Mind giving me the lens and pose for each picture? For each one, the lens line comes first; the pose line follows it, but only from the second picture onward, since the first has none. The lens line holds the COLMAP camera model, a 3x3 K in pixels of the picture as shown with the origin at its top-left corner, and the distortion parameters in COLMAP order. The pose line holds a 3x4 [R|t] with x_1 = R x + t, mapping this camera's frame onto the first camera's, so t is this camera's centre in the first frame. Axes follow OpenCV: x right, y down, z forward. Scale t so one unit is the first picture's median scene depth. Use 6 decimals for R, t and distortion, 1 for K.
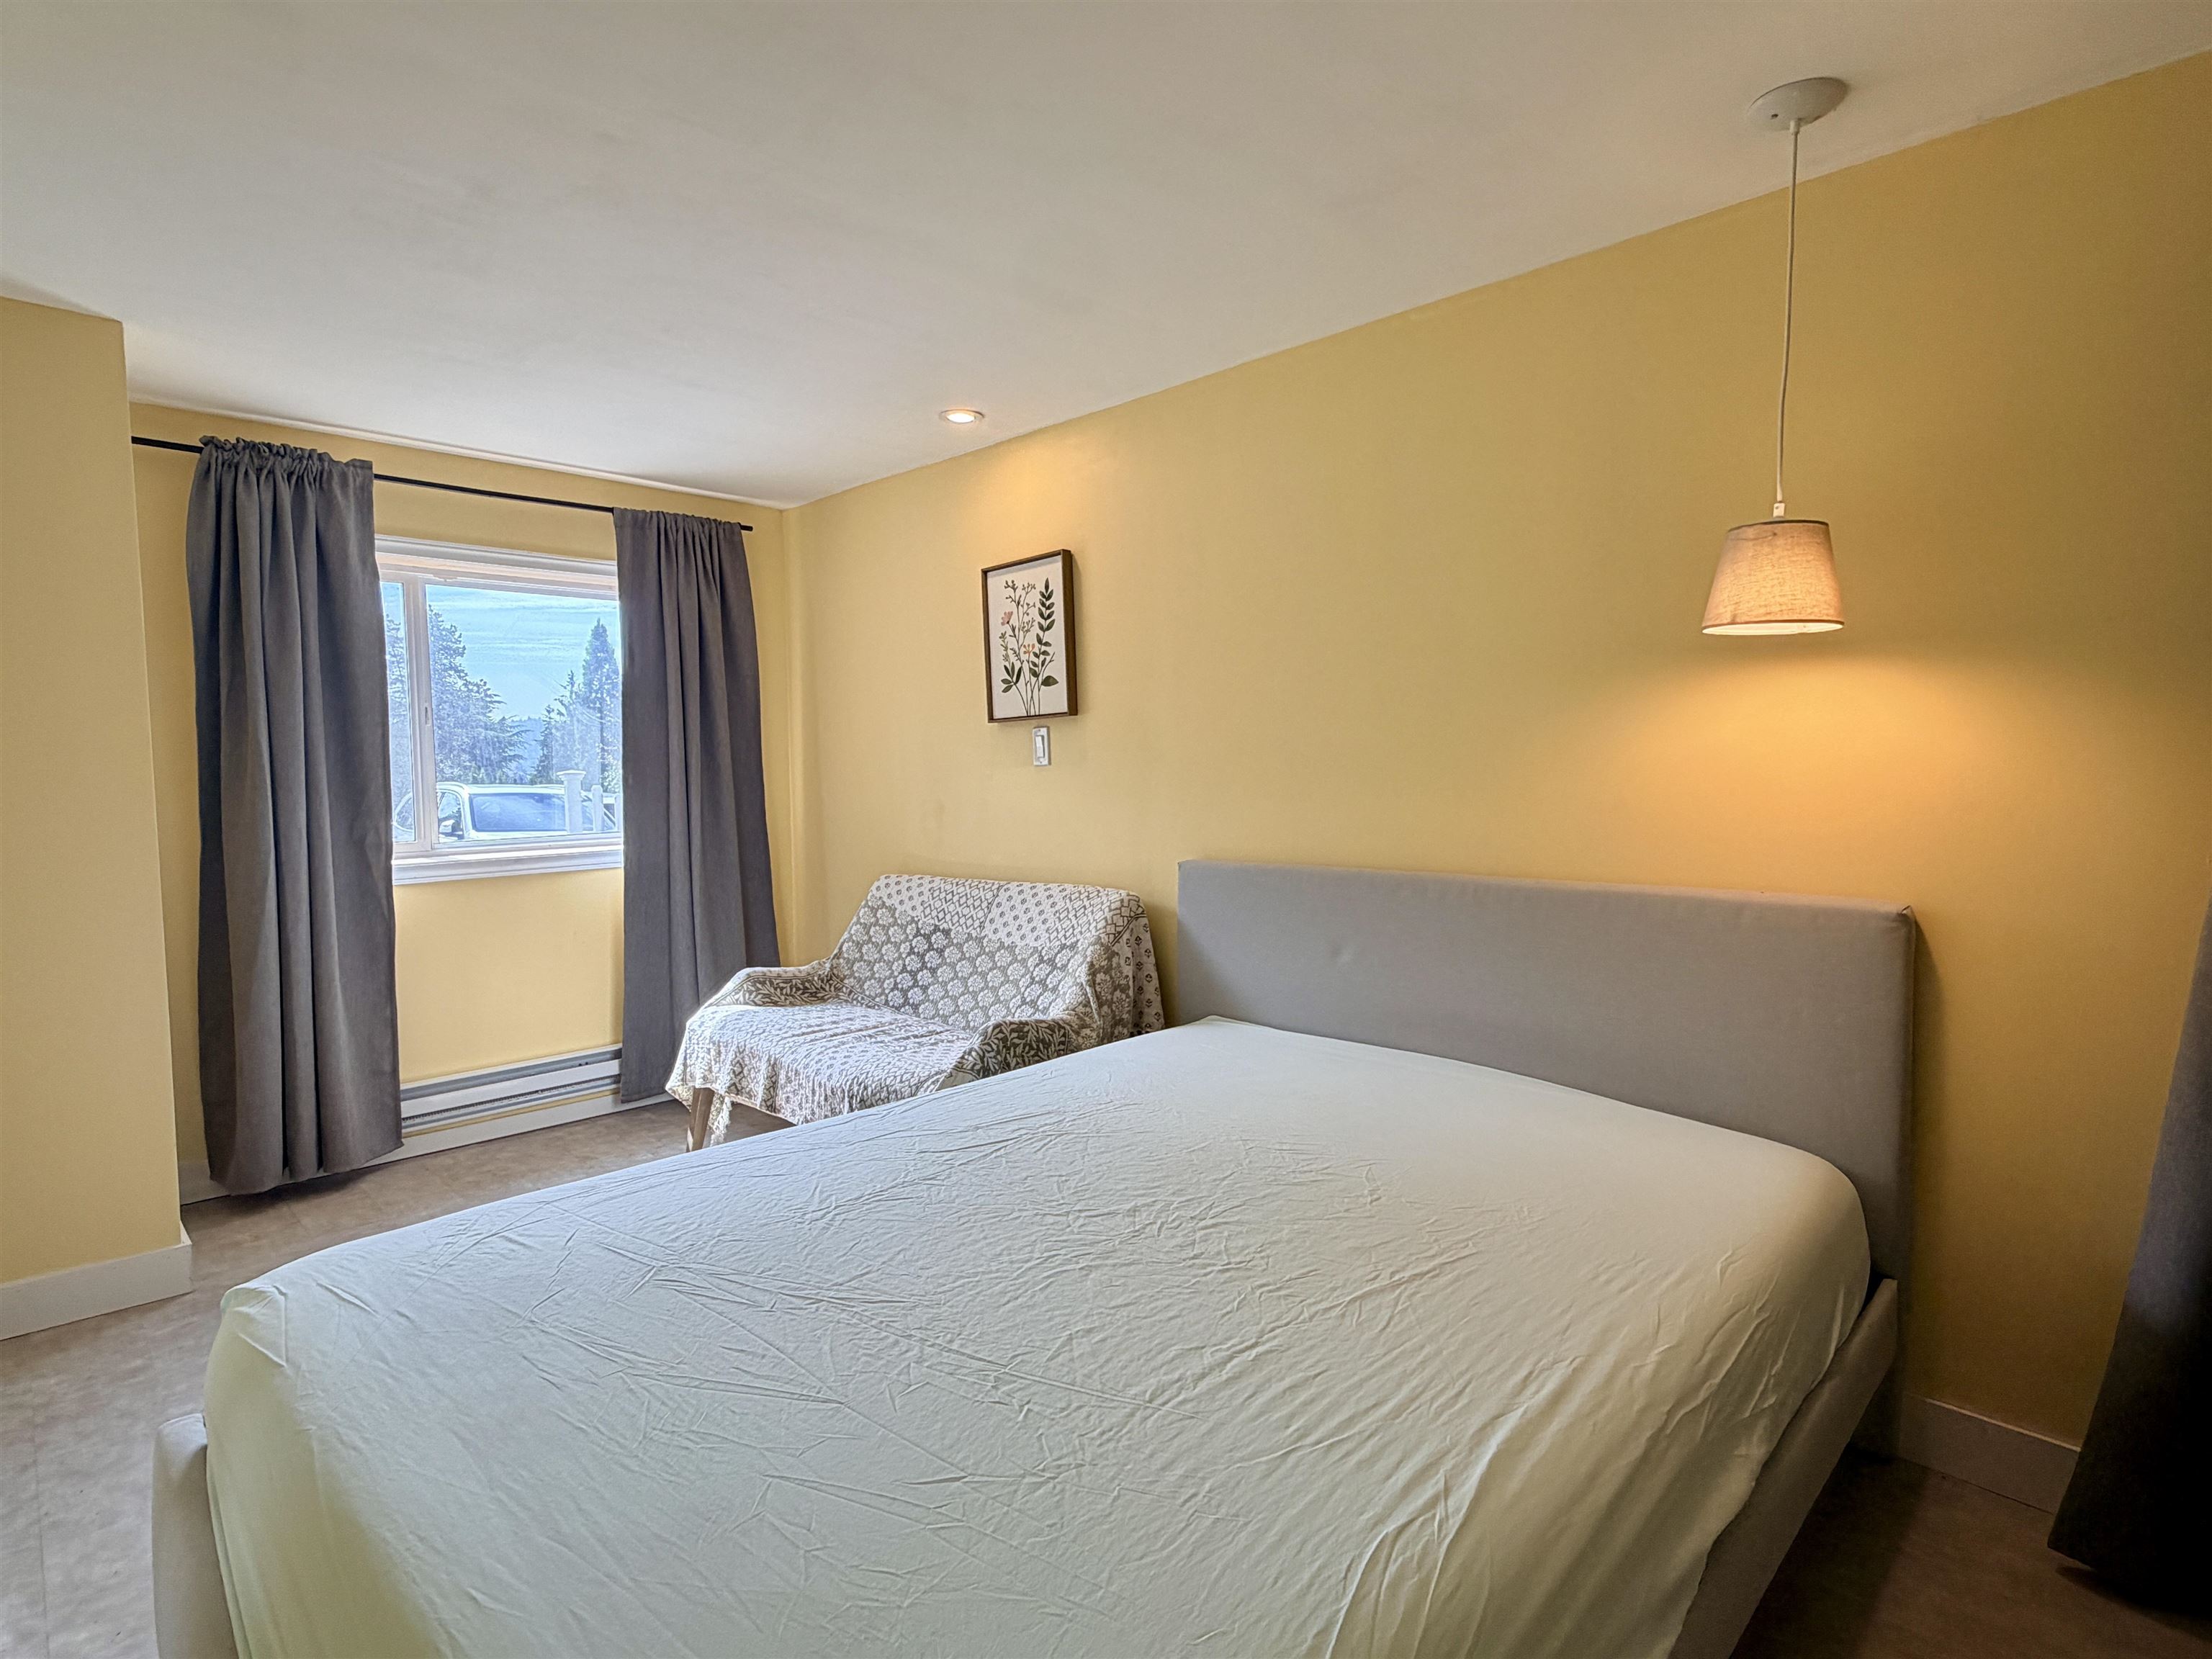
lens RADIAL K [[1128.2, 0, 1113.8], [0, 1128.2, 839.9], [0, 0, 1]] dist [-0.000582, -0.000224]
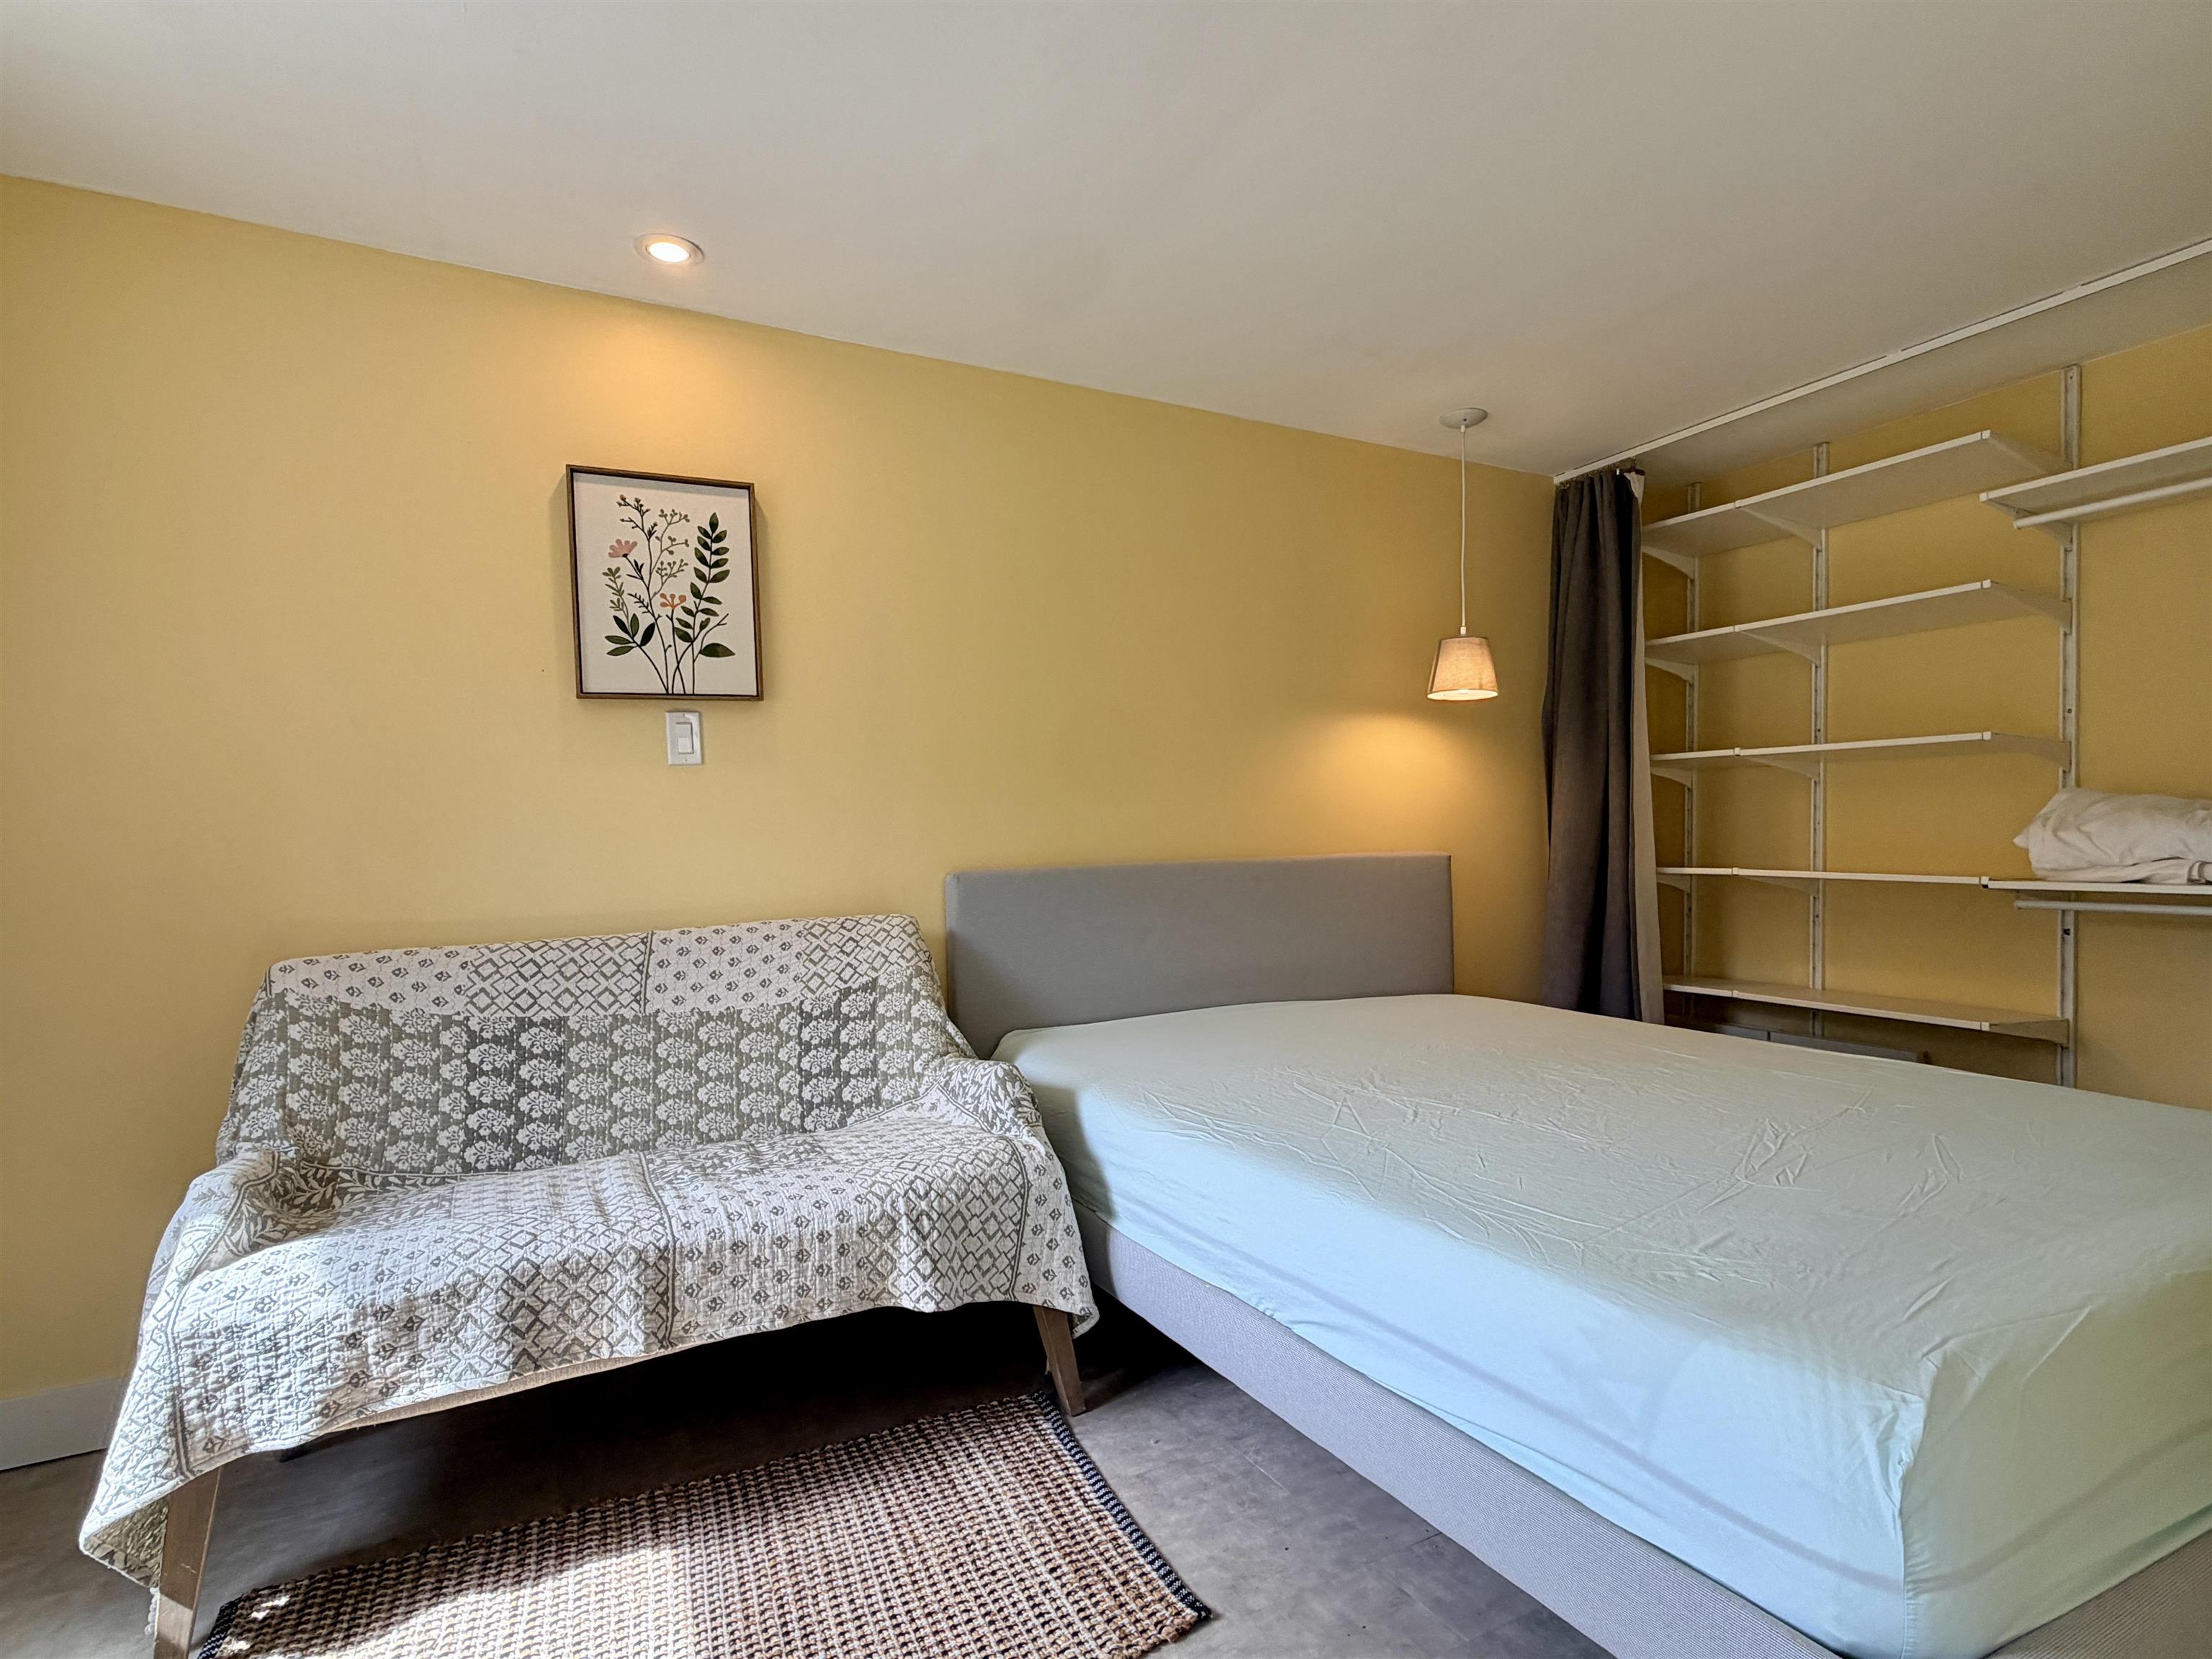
lens RADIAL K [[1128.2, 0, 1113.8], [0, 1128.2, 839.9], [0, 0, 1]] dist [-0.000582, -0.000224]
pose [[0.293093, -0.001888, 0.956082, -0.683114], [0.079718, 0.996564, -0.022470, 0.020273], [-0.952755, 0.082803, 0.292237, 0.541601]]
